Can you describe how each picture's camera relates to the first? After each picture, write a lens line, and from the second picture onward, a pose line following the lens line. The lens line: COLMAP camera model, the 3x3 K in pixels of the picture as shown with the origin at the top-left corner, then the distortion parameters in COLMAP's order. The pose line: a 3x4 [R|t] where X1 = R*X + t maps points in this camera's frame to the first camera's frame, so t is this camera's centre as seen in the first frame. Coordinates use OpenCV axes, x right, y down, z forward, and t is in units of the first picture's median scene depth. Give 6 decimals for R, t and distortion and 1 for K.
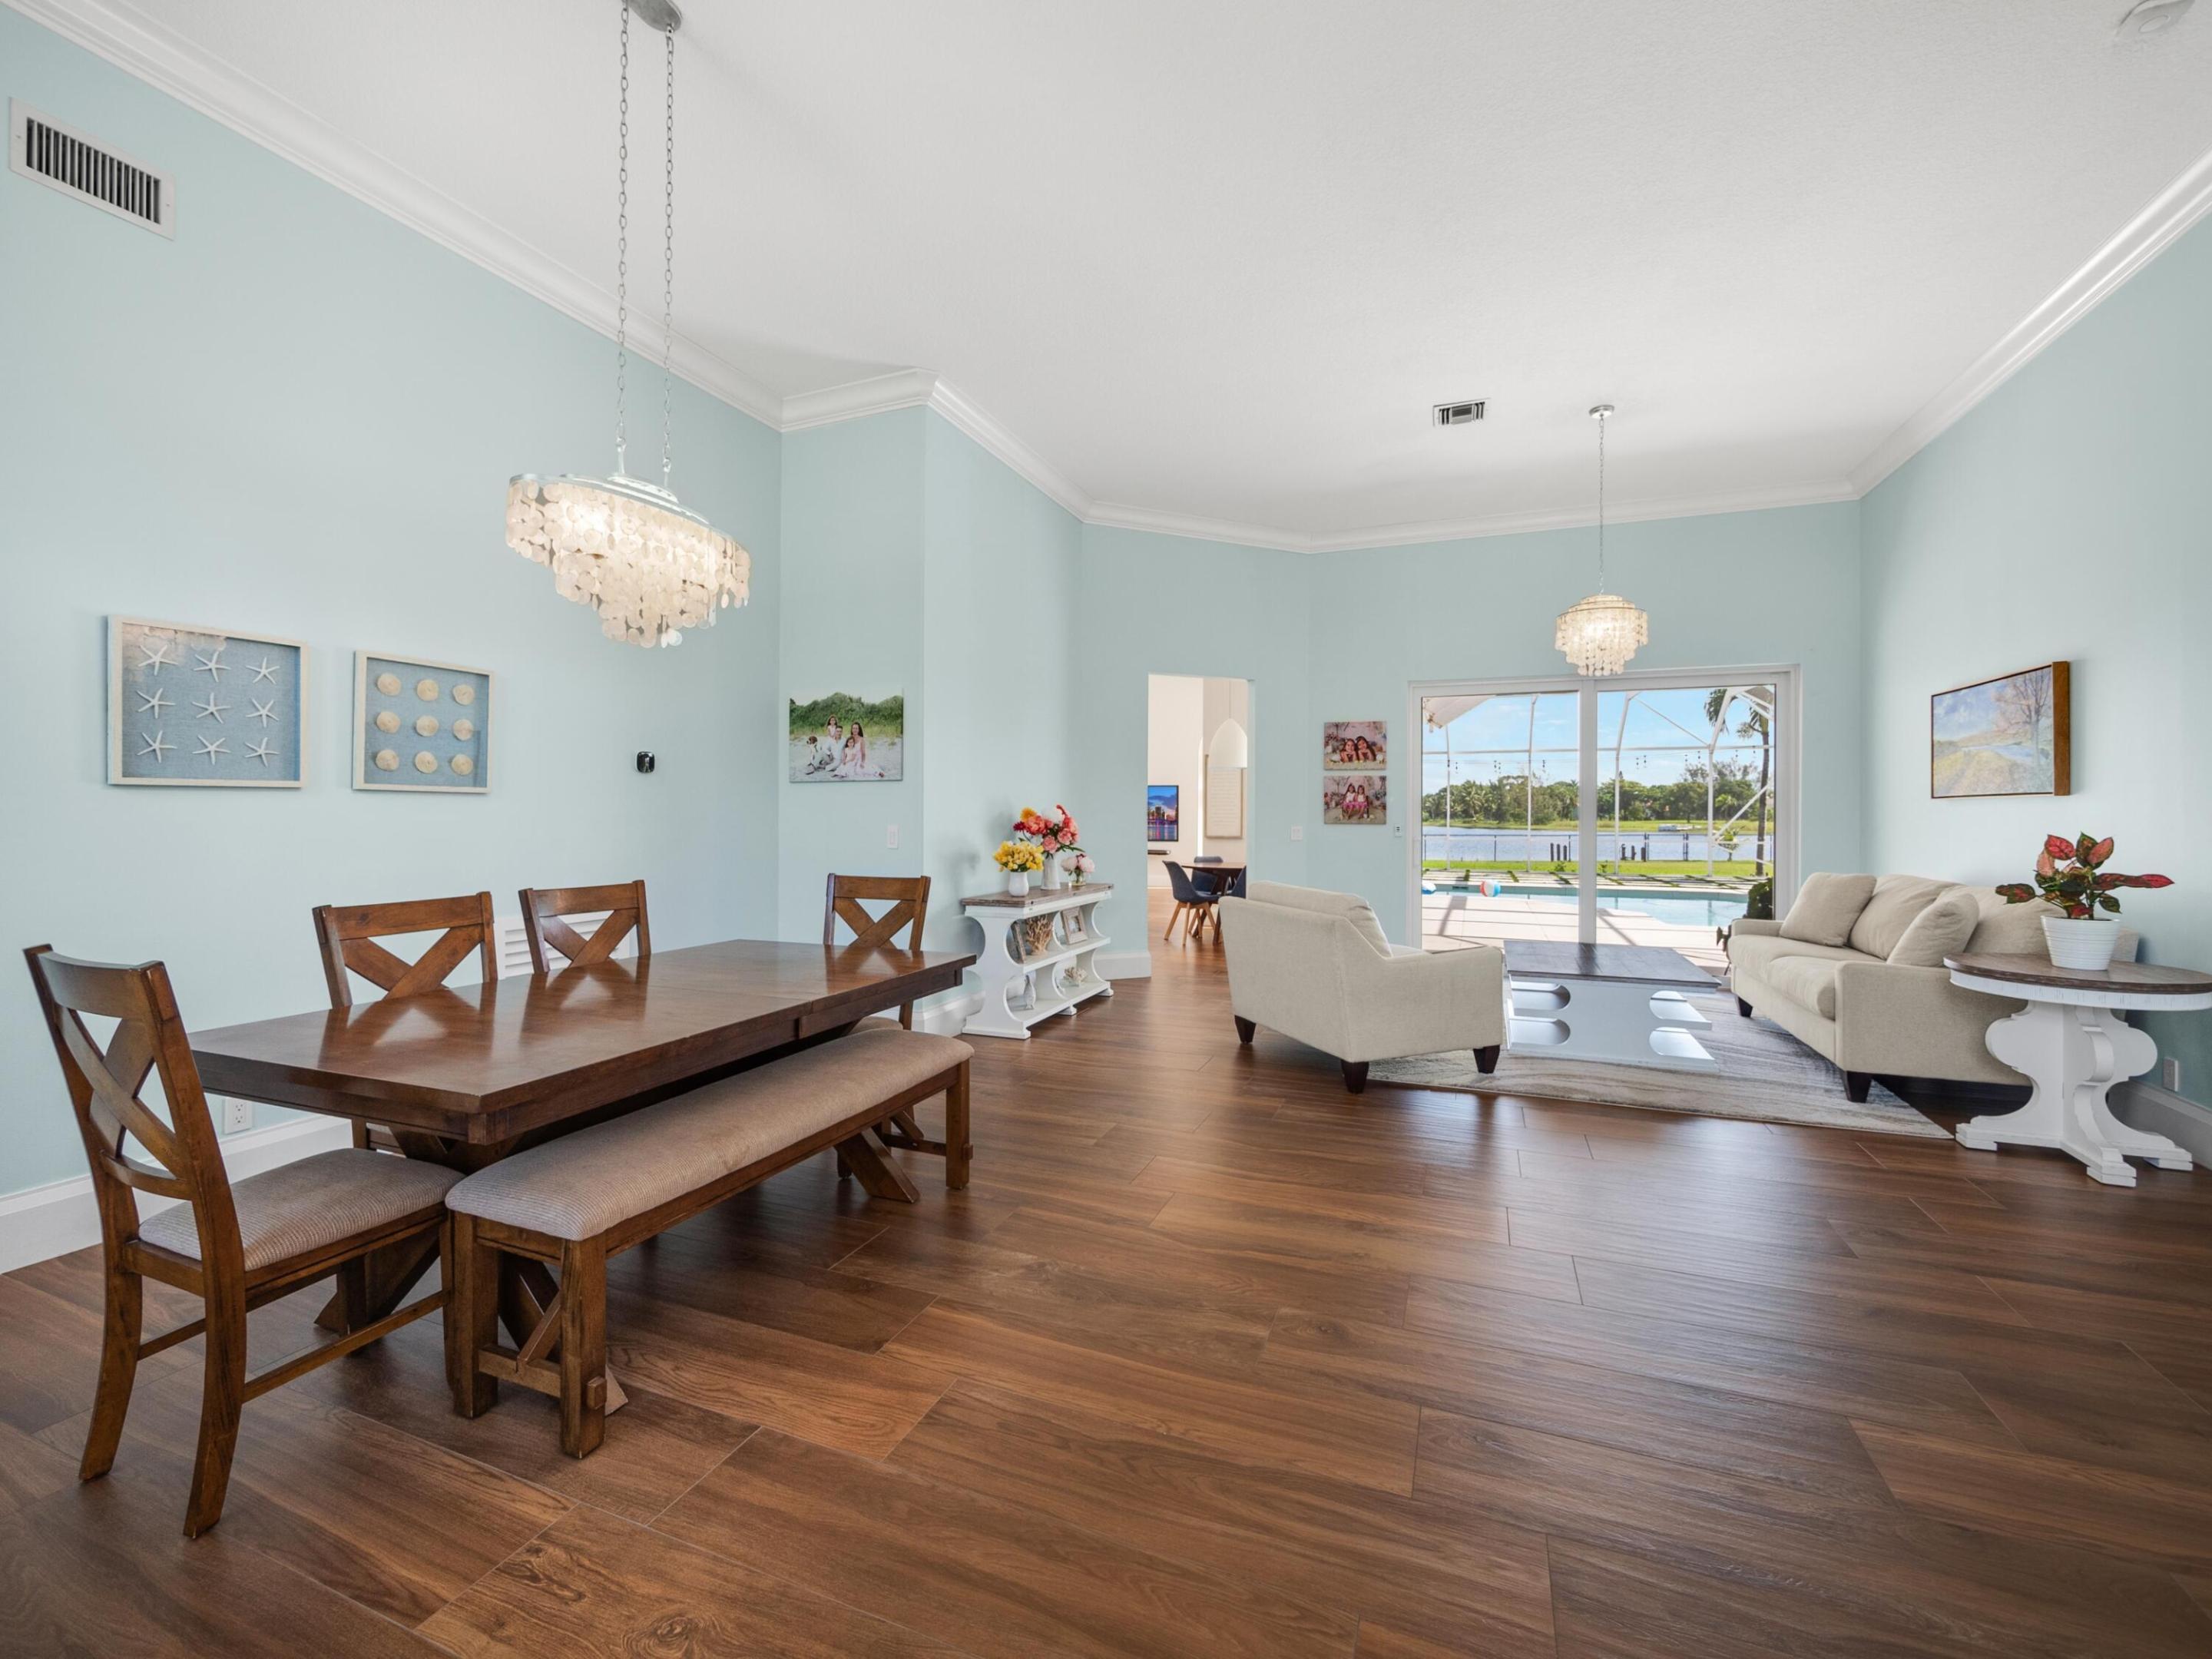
lens RADIAL K [[931.1, 0, 1100.1], [0, 931.1, 802.8], [0, 0, 1]] dist [-0.001463, 0.000147]
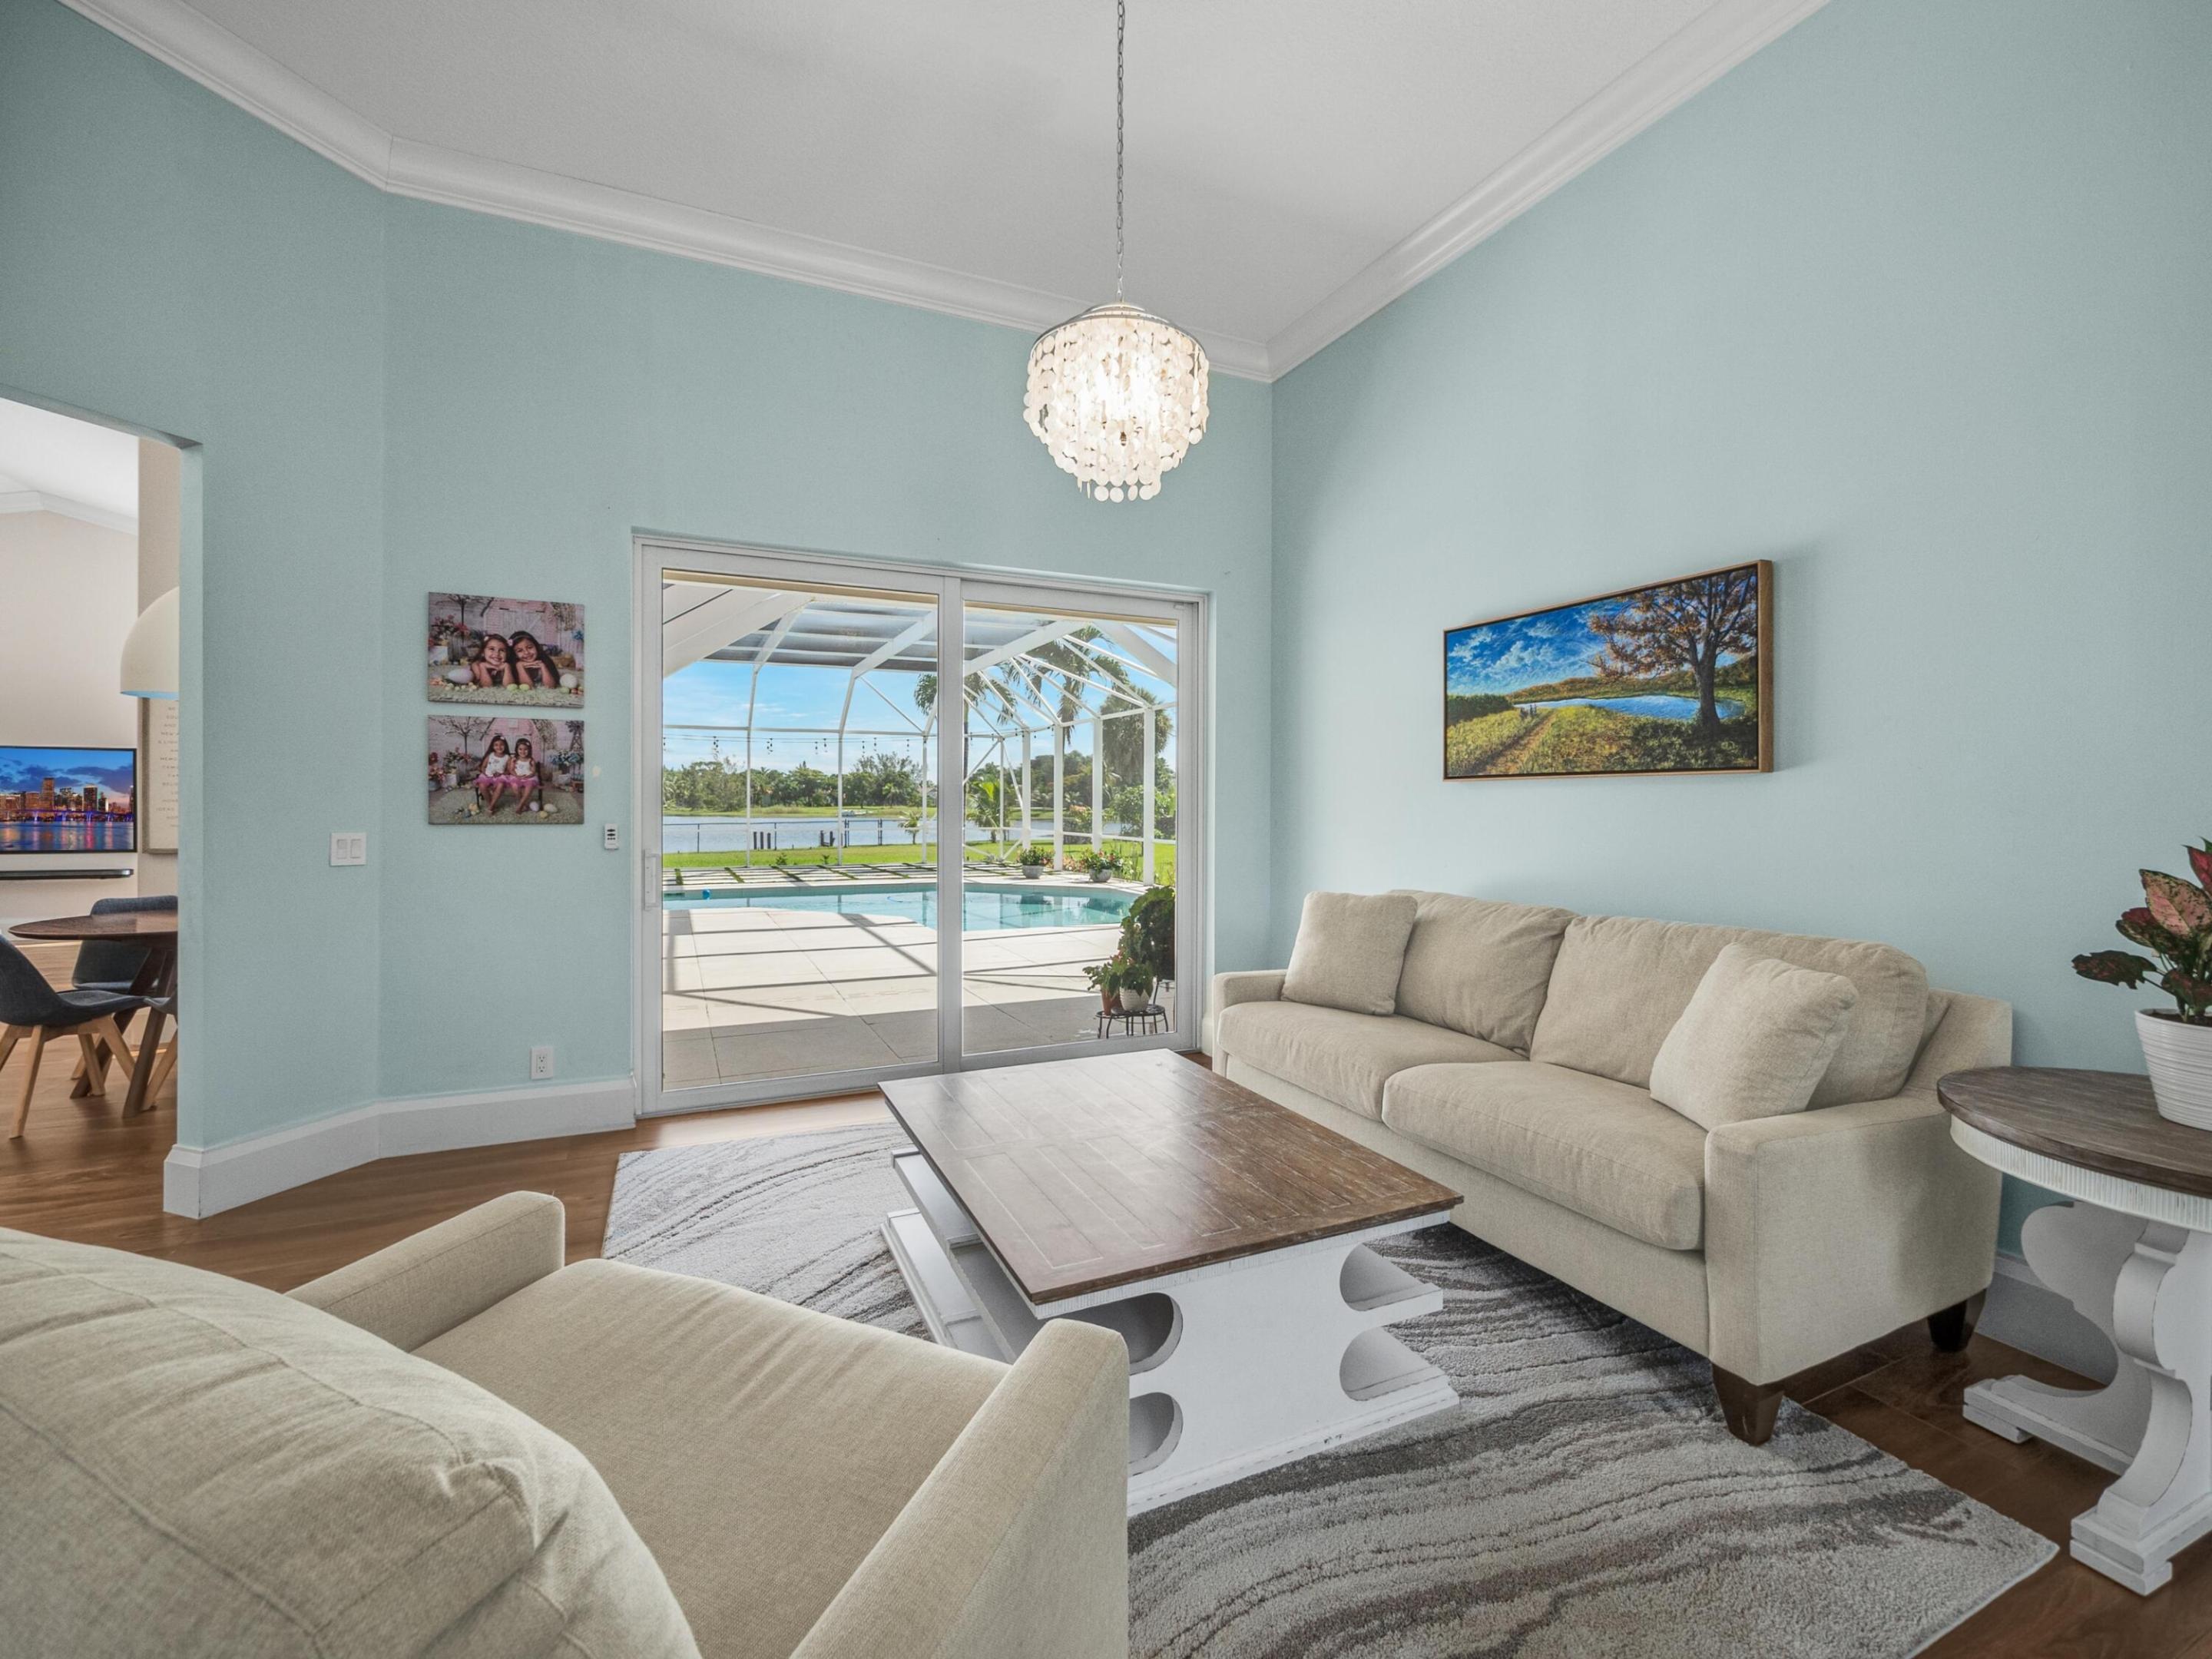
lens RADIAL K [[938.4, 0, 1103.2], [0, 938.4, 814.6], [0, 0, 1]] dist [-0.002660, 0.000001]
pose [[0.682747, -0.011486, 0.730564, 0.137292], [-0.008279, 0.999691, 0.023454, 0.004918], [-0.730608, -0.022061, 0.682441, 0.474947]]
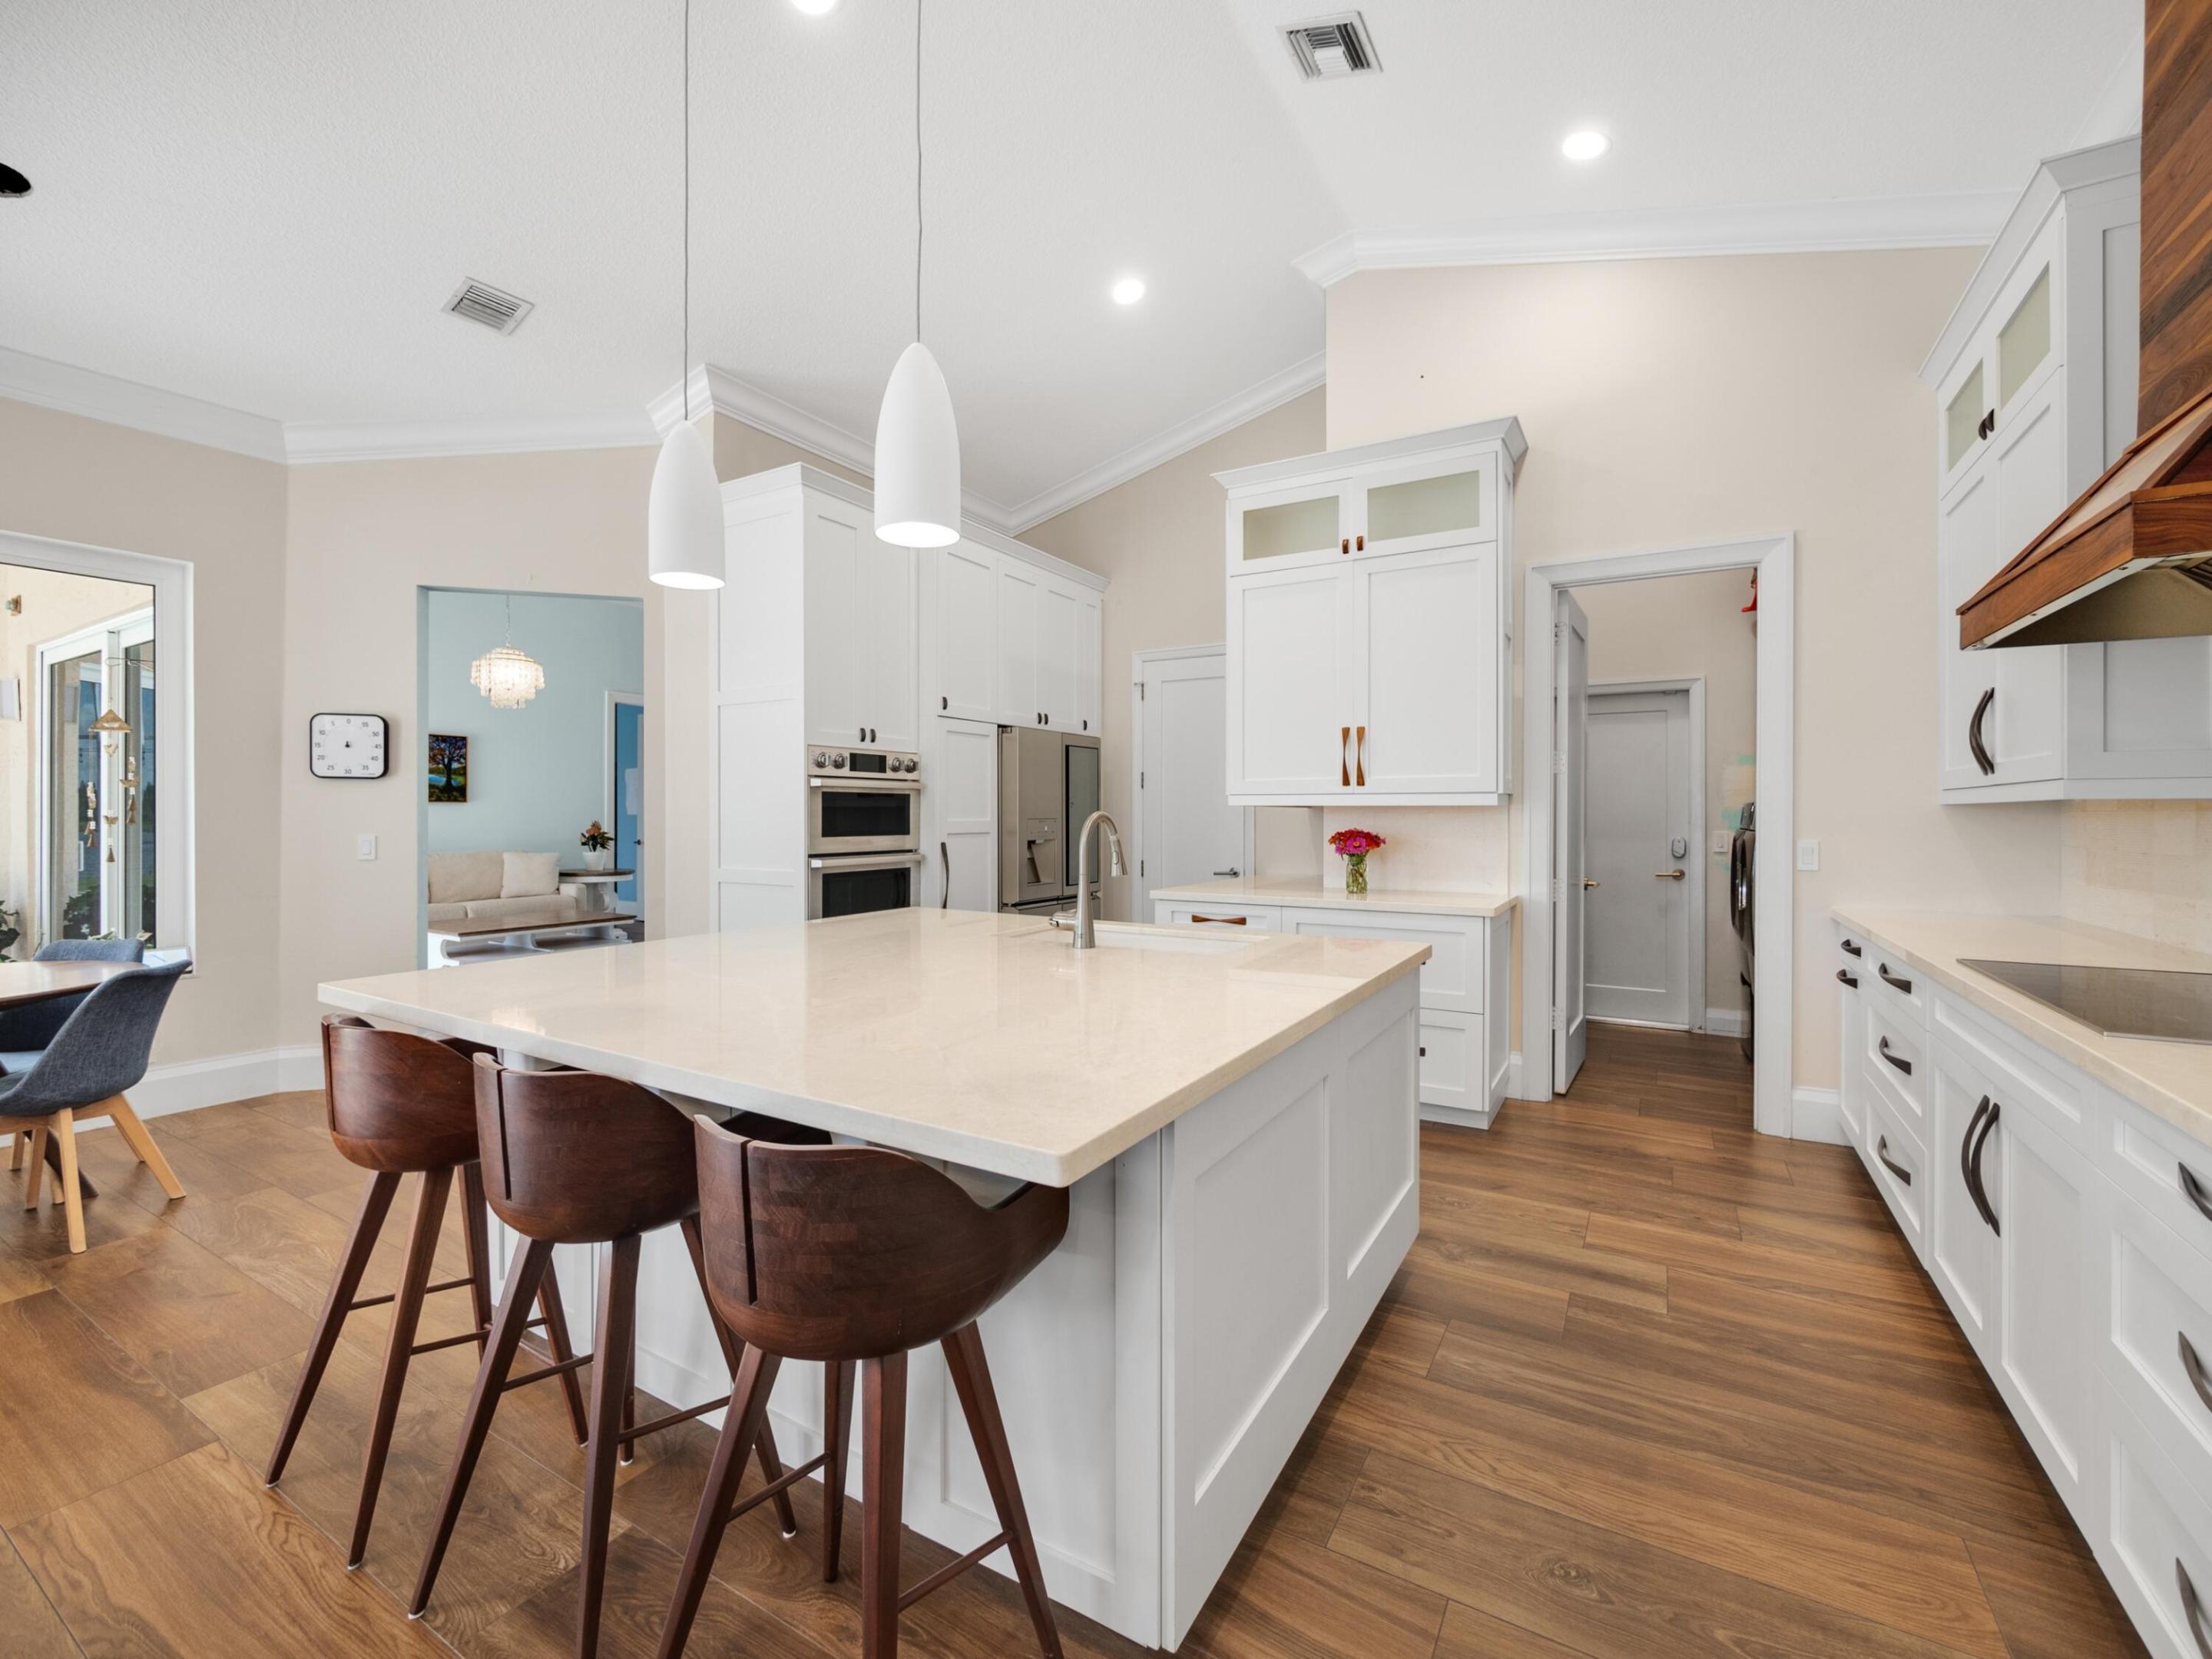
lens RADIAL K [[955.2, 0, 1084.8], [0, 955.2, 818.8], [0, 0, 1]] dist [0.000763, 0.000124]
pose [[-0.987414, -0.009236, 0.157886, -0.327640], [-0.010208, 0.999934, -0.005343, 0.012638], [-0.157826, -0.006887, -0.987443, 1.499900]]
